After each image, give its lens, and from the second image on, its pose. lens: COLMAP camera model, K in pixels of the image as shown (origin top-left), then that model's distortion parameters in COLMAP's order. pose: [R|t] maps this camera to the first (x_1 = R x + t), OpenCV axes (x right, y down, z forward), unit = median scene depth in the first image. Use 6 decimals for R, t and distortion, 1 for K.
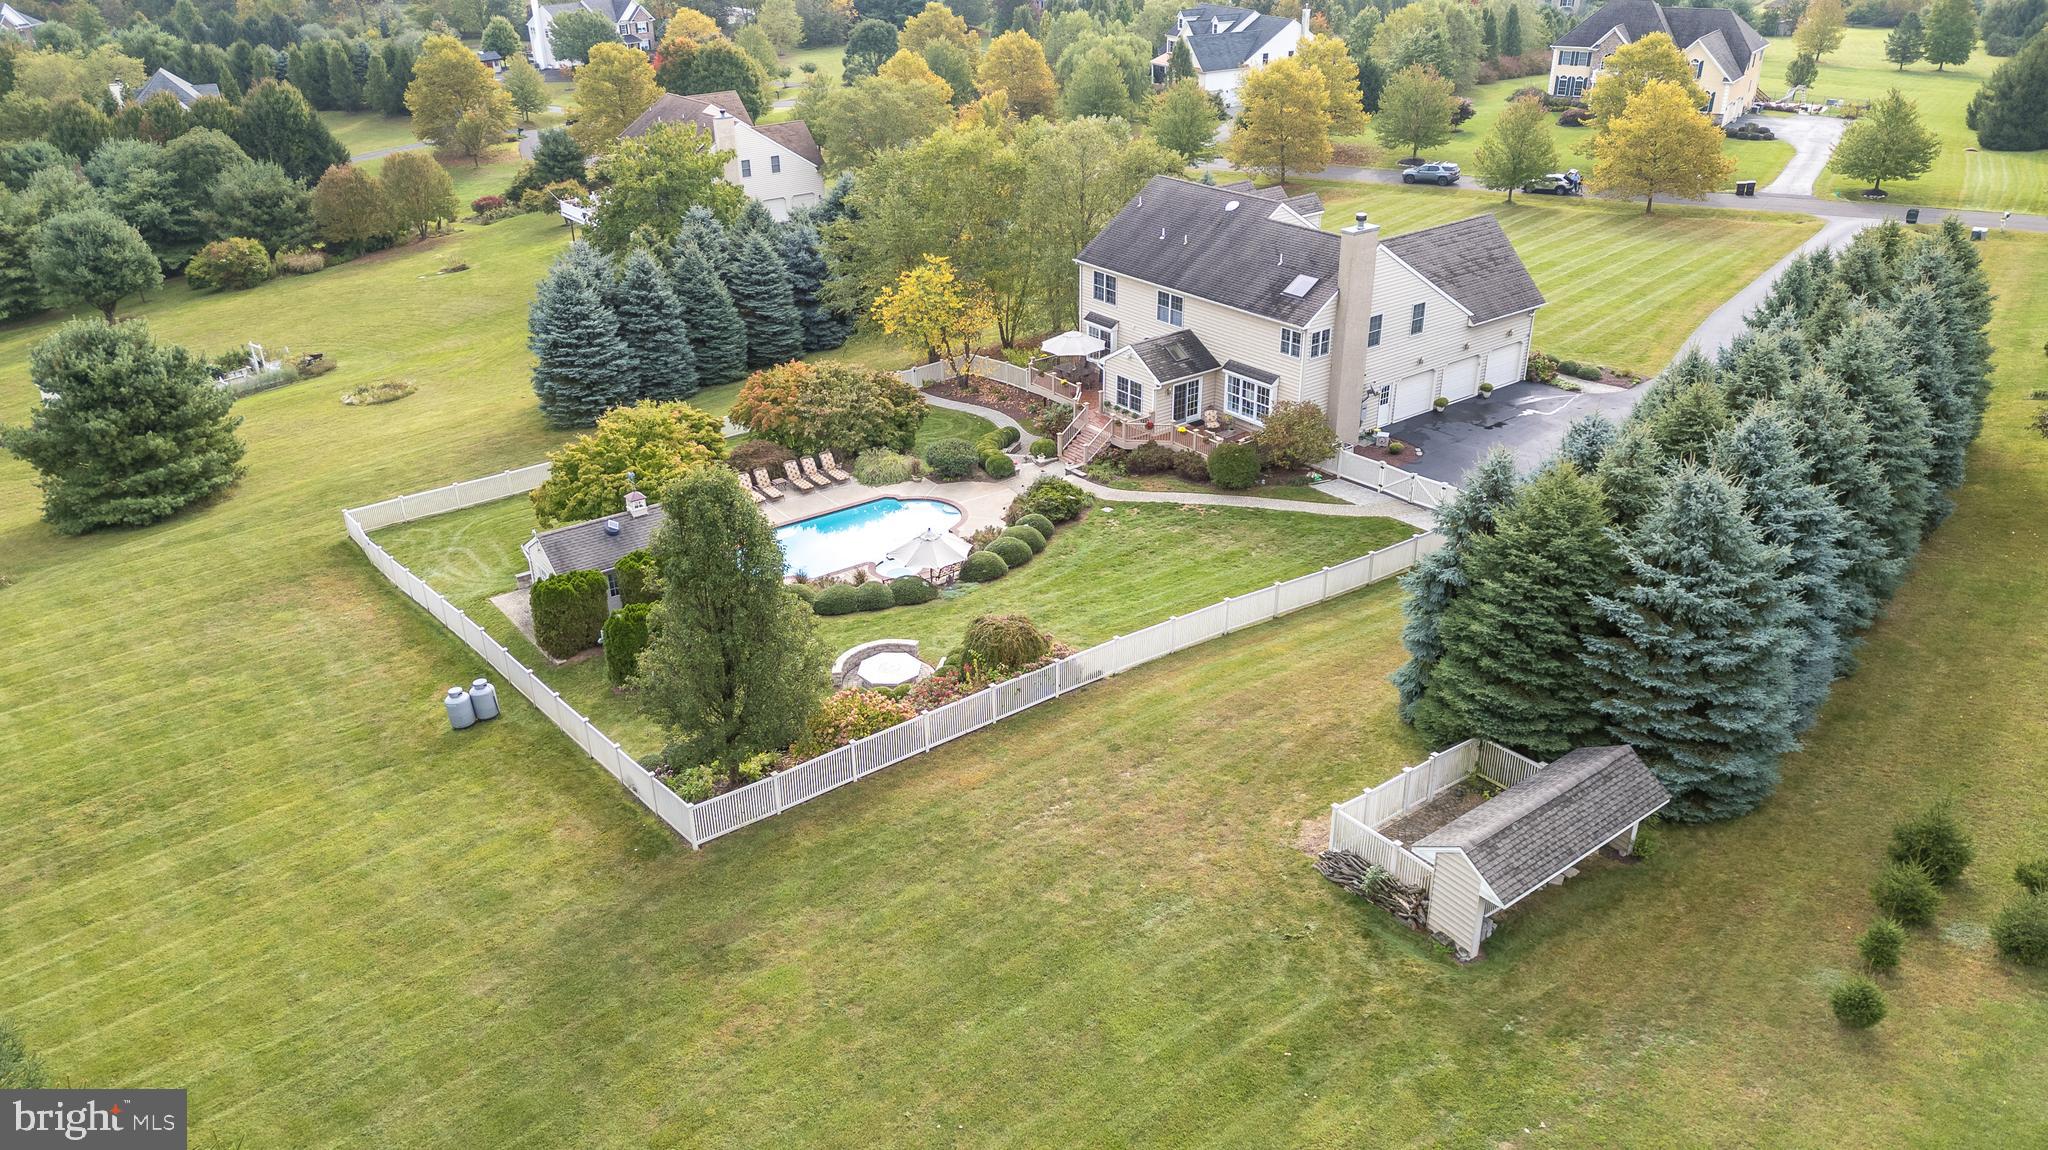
lens RADIAL K [[1493.5, 0, 1024.0], [0, 1493.5, 575.0], [0, 0, 1]] dist [0.055473, -0.006281]
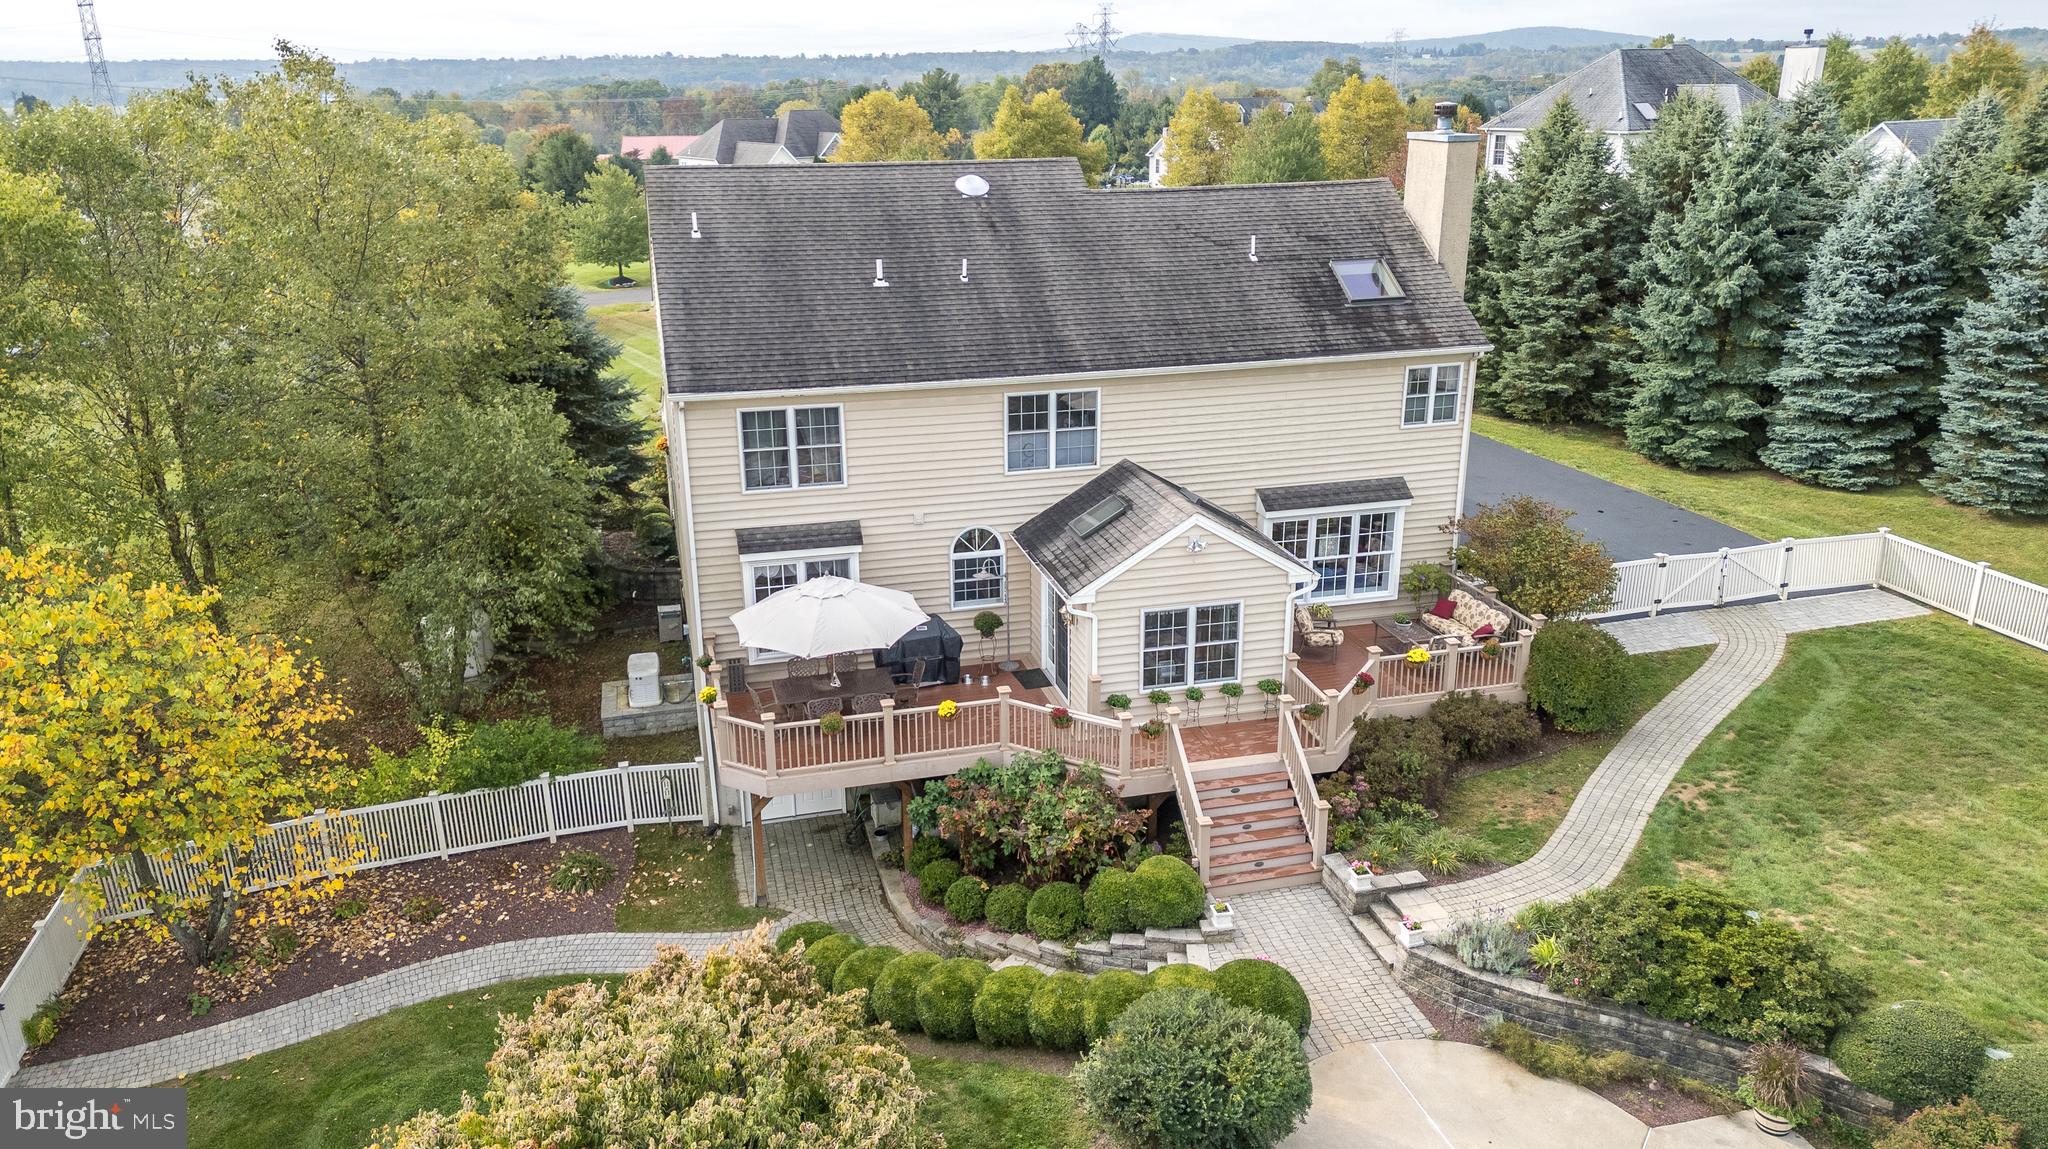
lens RADIAL K [[1493.5, 0, 1024.0], [0, 1493.5, 574.5], [0, 0, 1]] dist [0.055473, -0.006281]
pose [[0.382935, -0.287984, 0.877739, -0.271020], [0.409017, 0.904810, 0.118422, -0.202526], [-0.828291, 0.313662, 0.464274, 0.878397]]
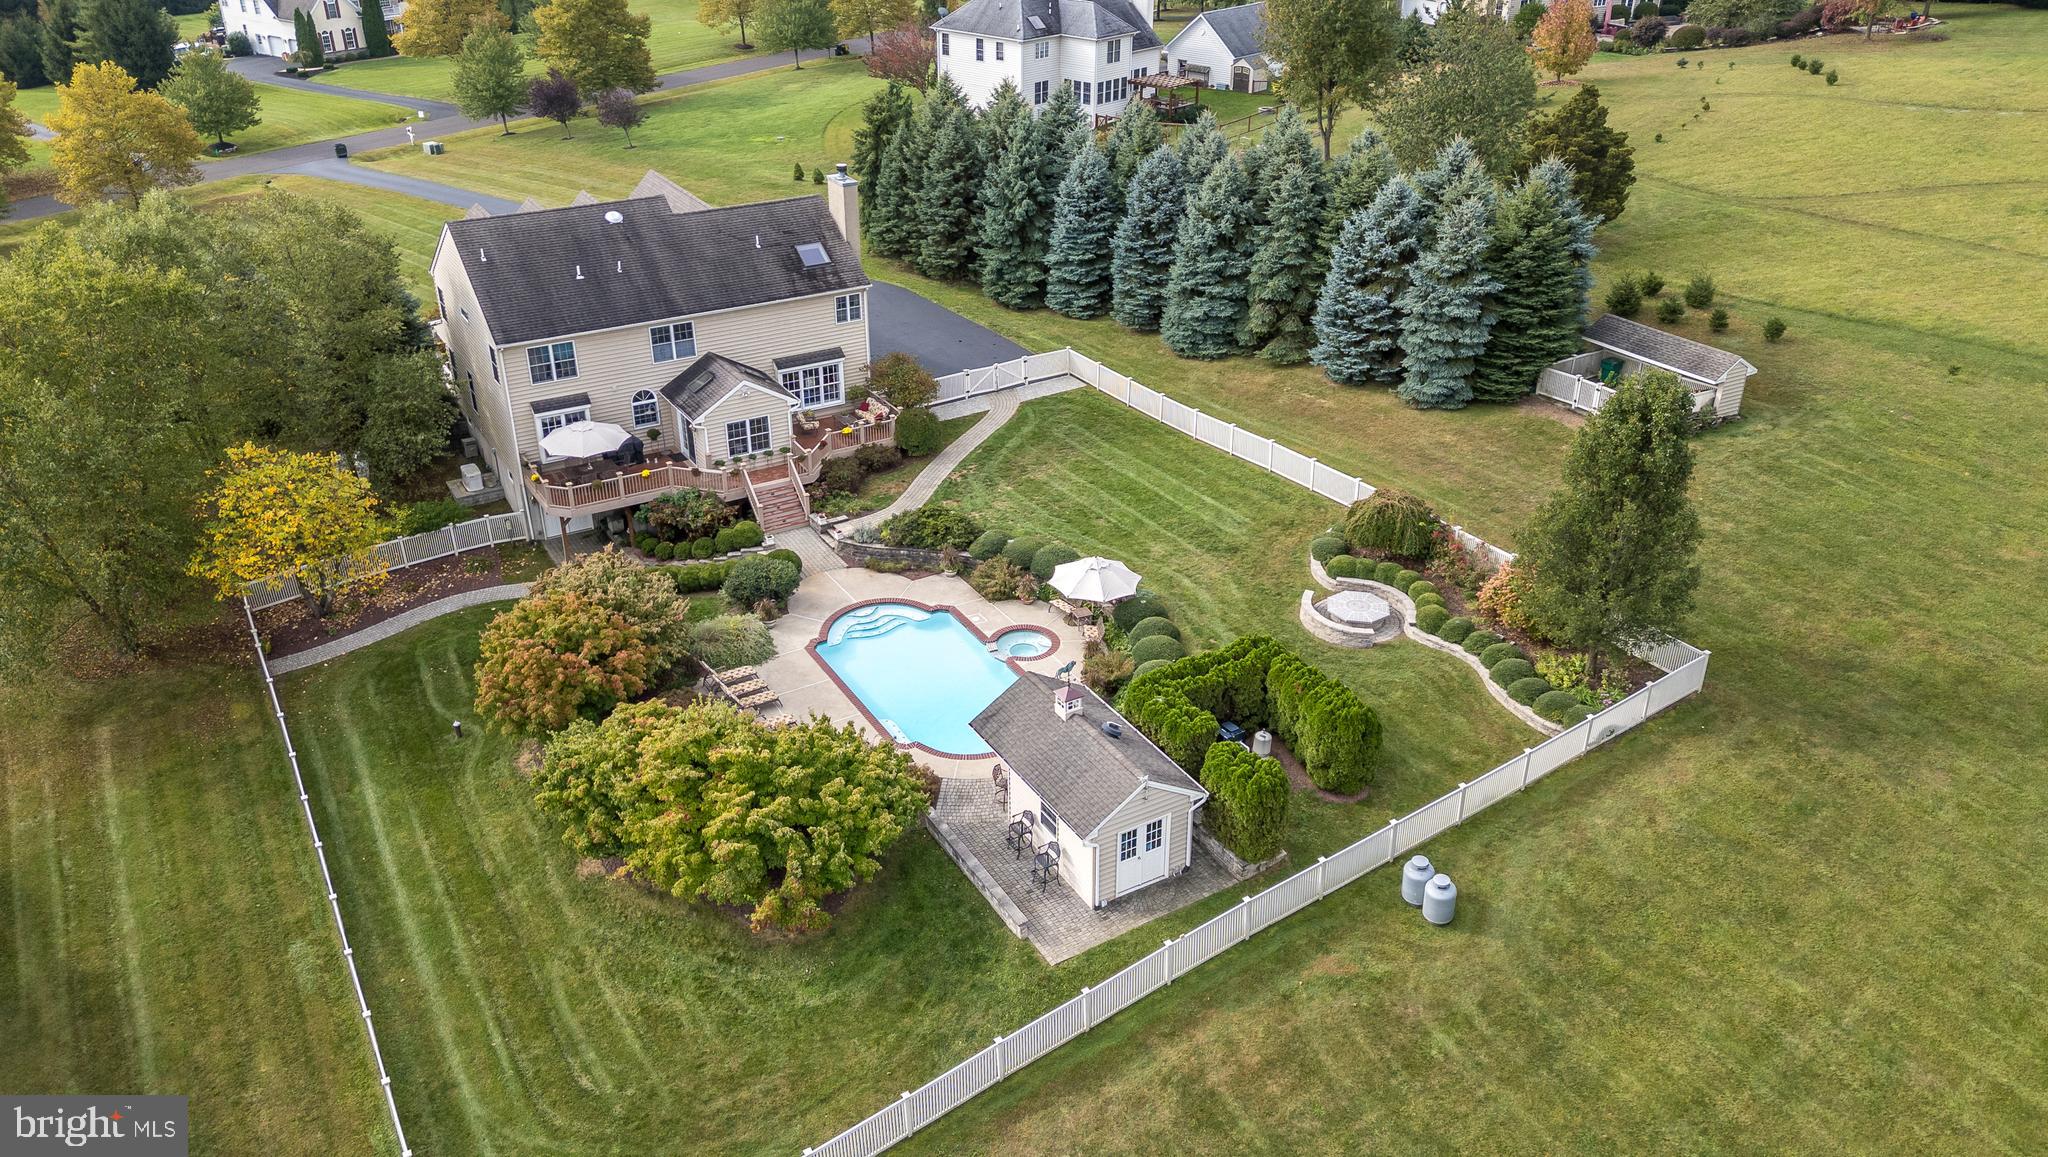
lens RADIAL K [[1514.5, 0, 1019.2], [0, 1514.5, 568.6], [0, 0, 1]] dist [0.113965, -0.000689]
pose [[0.109447, -0.447681, 0.887470, -0.741427], [0.436321, 0.823856, 0.361781, -0.314586], [-0.893110, 0.347626, 0.285501, 0.653190]]
